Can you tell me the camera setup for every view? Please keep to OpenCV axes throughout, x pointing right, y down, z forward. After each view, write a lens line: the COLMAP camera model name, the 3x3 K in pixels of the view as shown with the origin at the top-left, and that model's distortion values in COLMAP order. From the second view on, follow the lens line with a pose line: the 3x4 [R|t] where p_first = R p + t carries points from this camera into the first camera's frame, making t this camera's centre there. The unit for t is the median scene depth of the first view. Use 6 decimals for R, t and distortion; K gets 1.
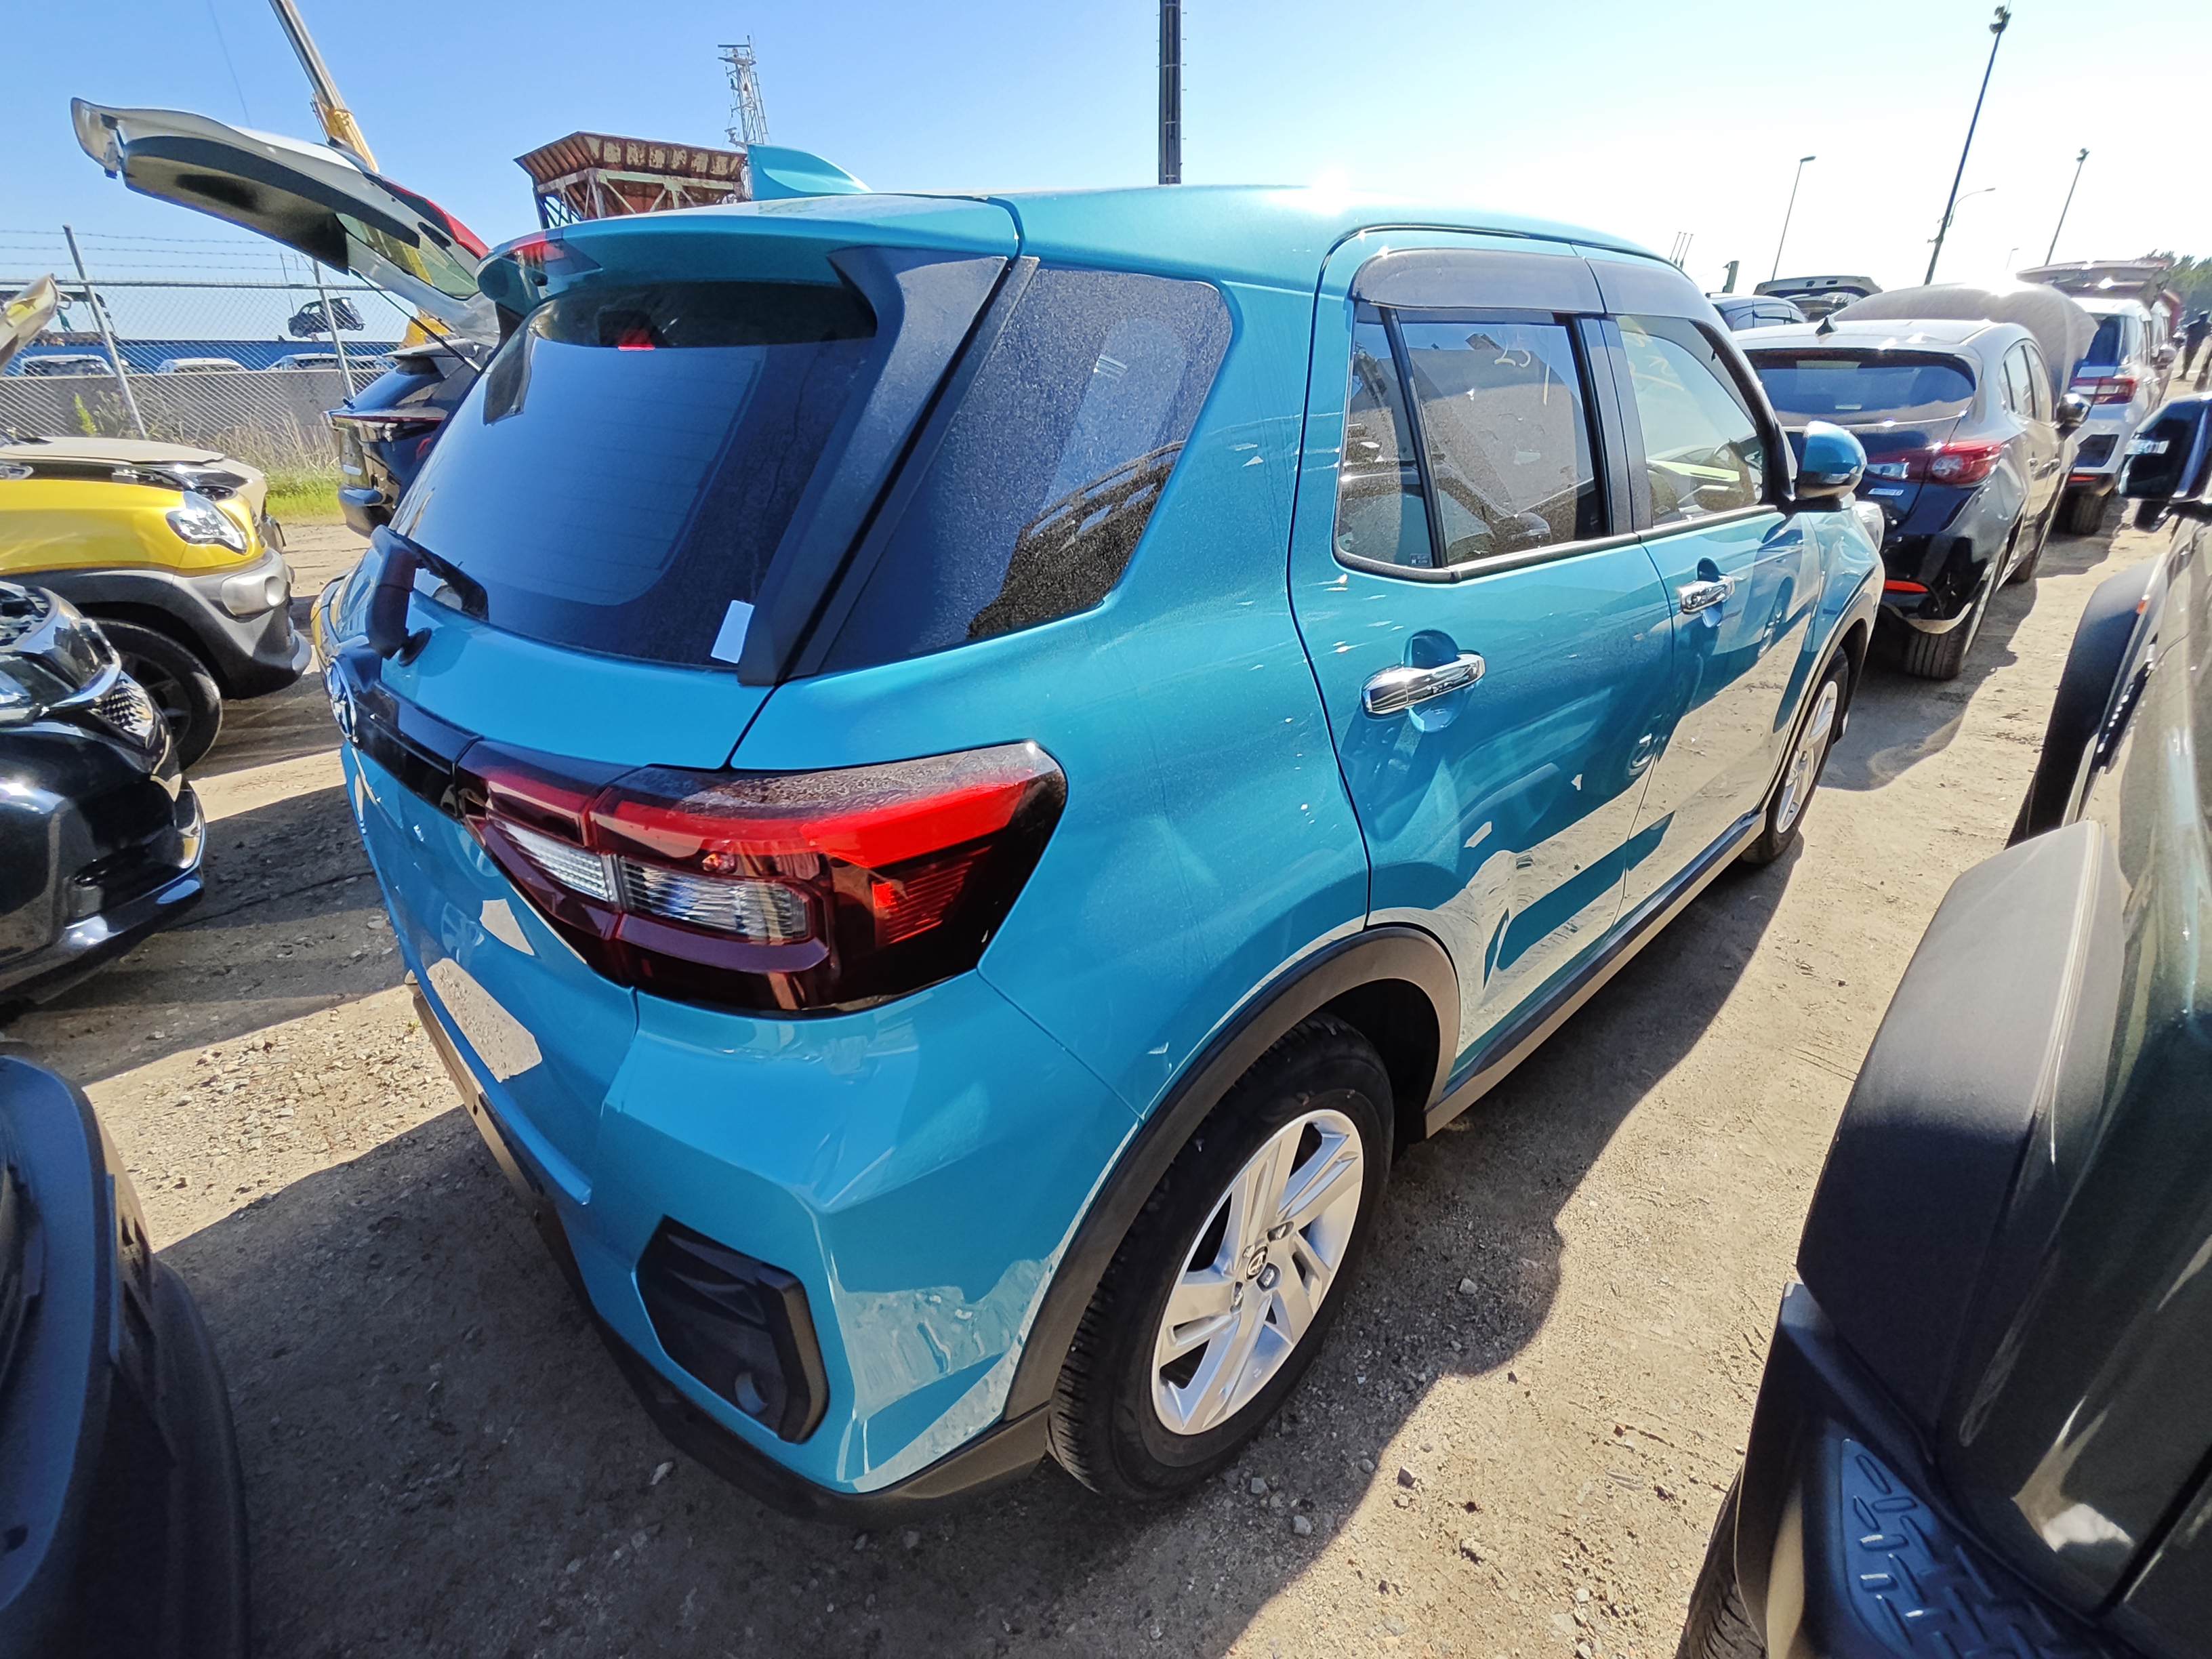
lens RADIAL K [[975.8, 0, 1106.0], [0, 975.8, 829.5], [0, 0, 1]] dist [0.001746, 0.000427]
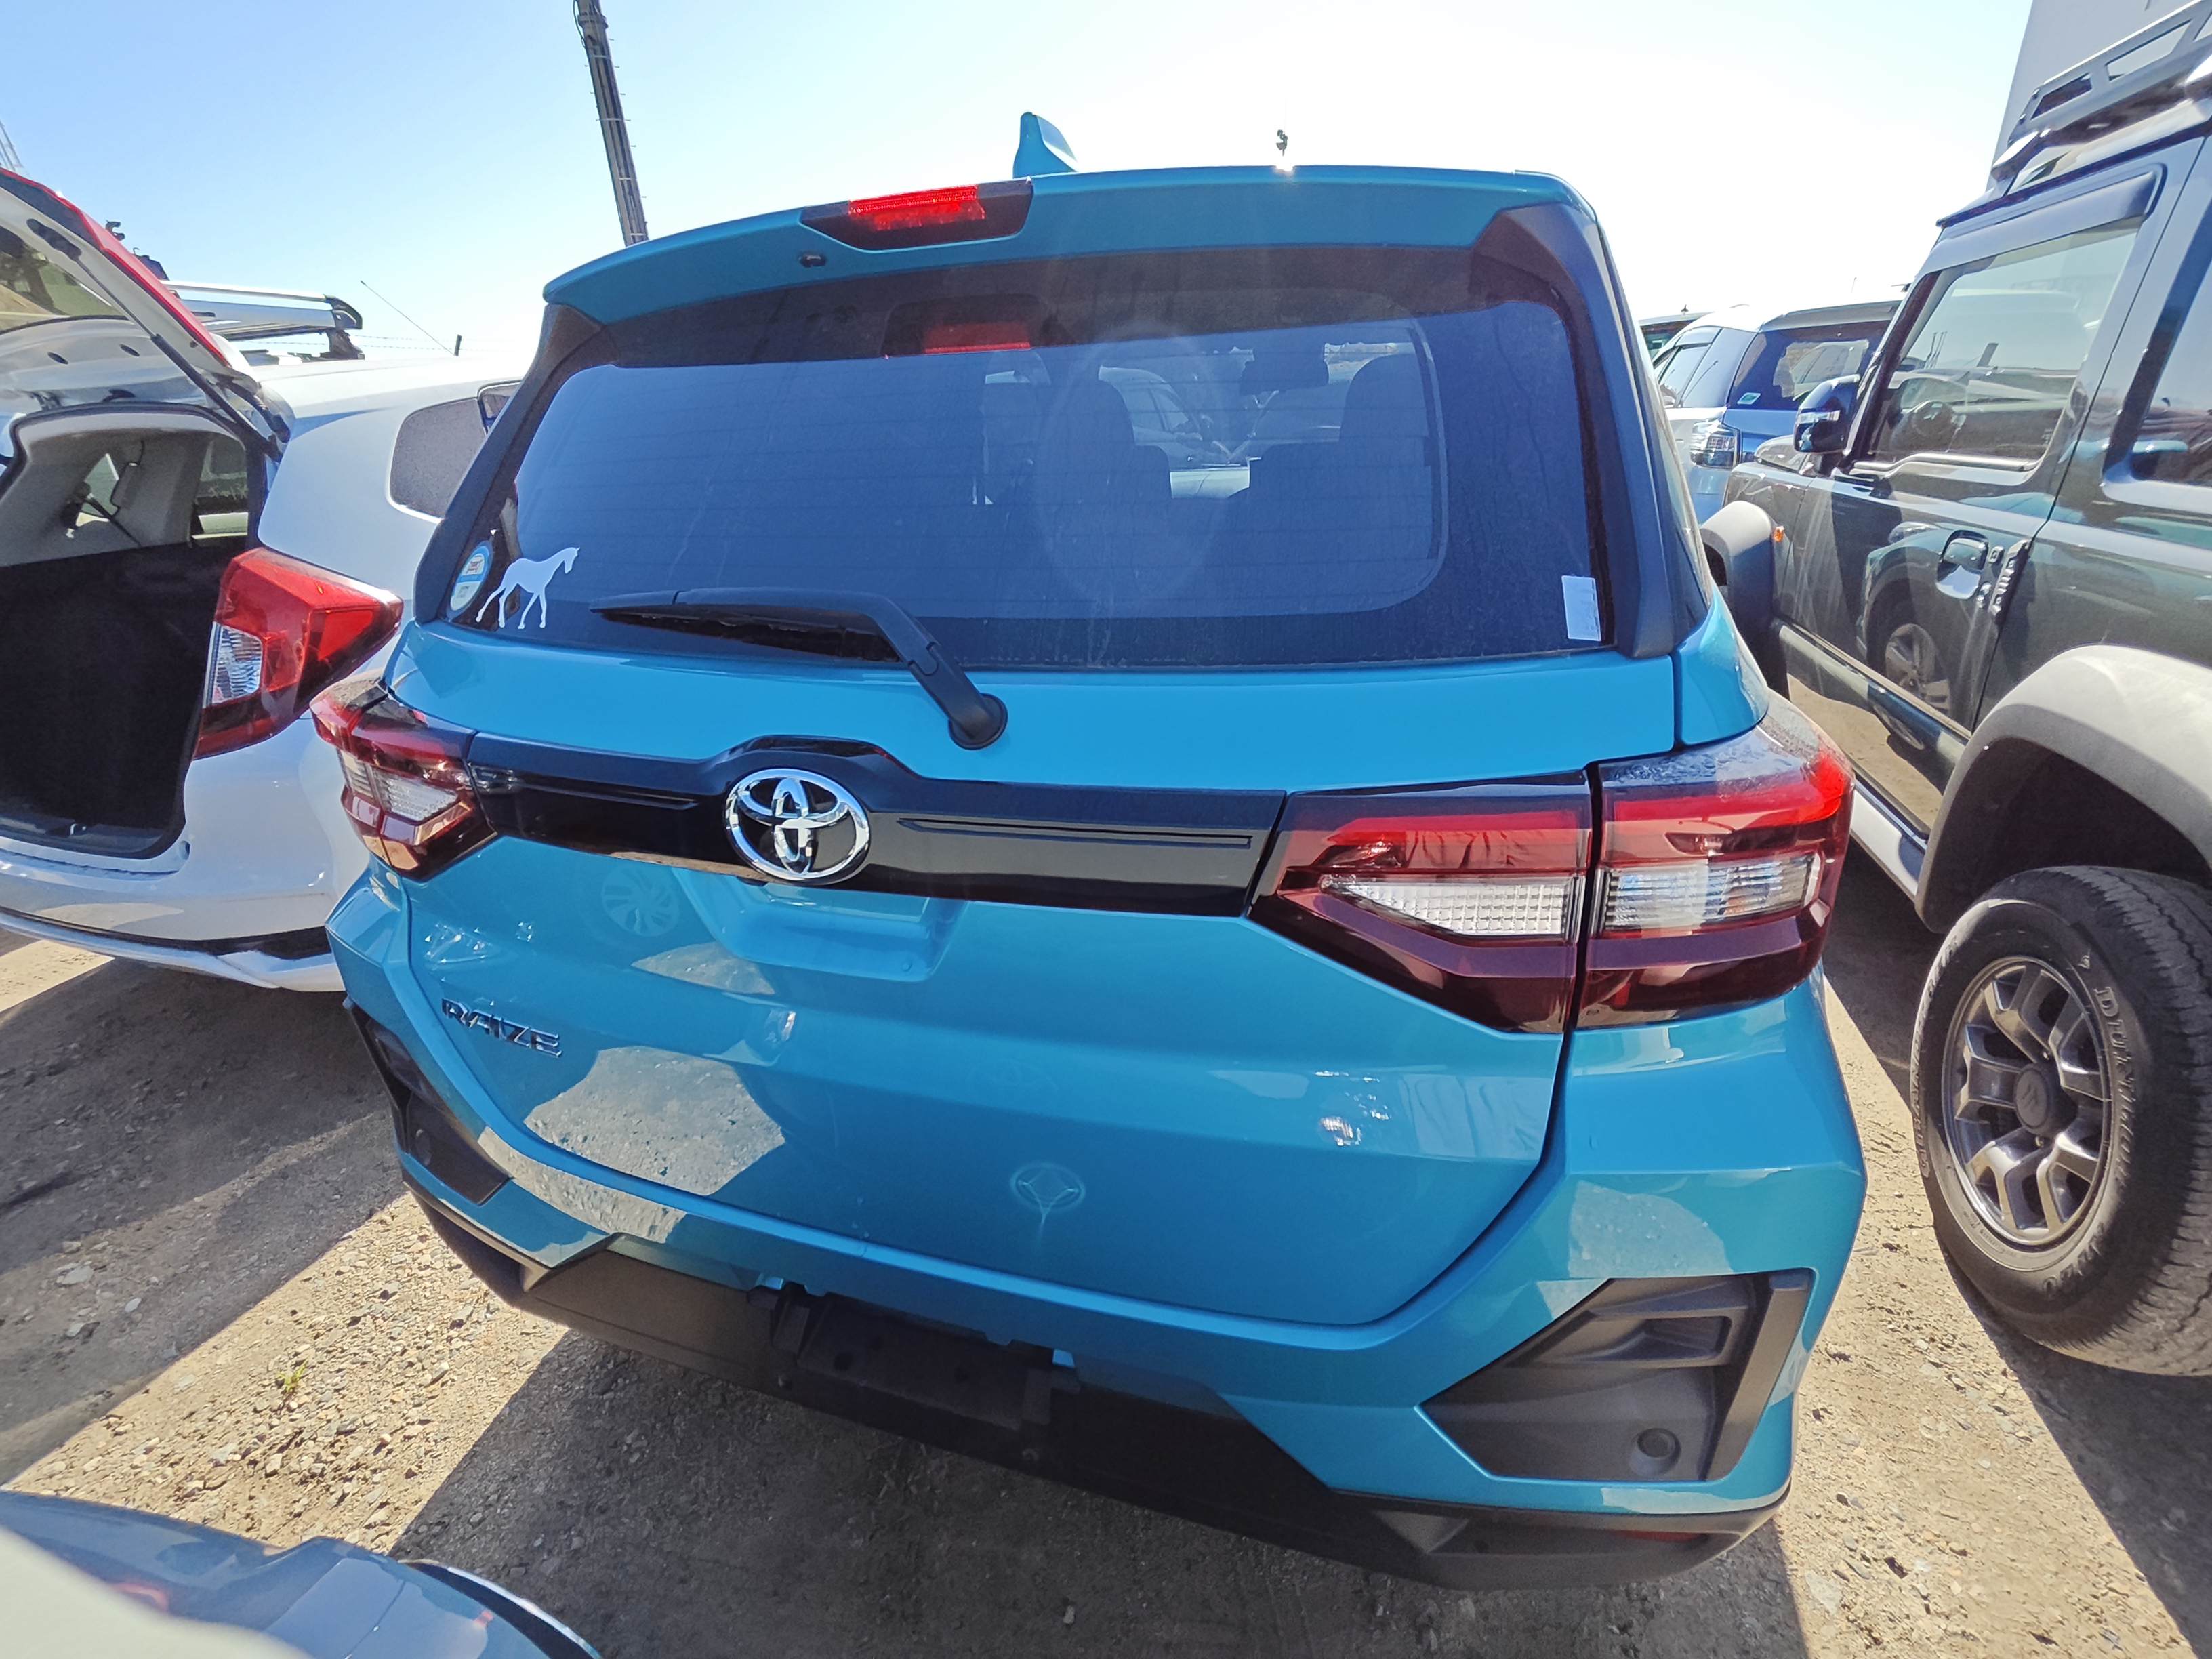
lens RADIAL K [[975.8, 0, 1106.0], [0, 975.8, 829.5], [0, 0, 1]] dist [0.001746, 0.000427]
pose [[0.887854, -0.215780, 0.406392, -0.407554], [0.235566, 0.971857, 0.001376, -0.037938], [-0.395252, 0.094510, 0.913698, 0.128343]]
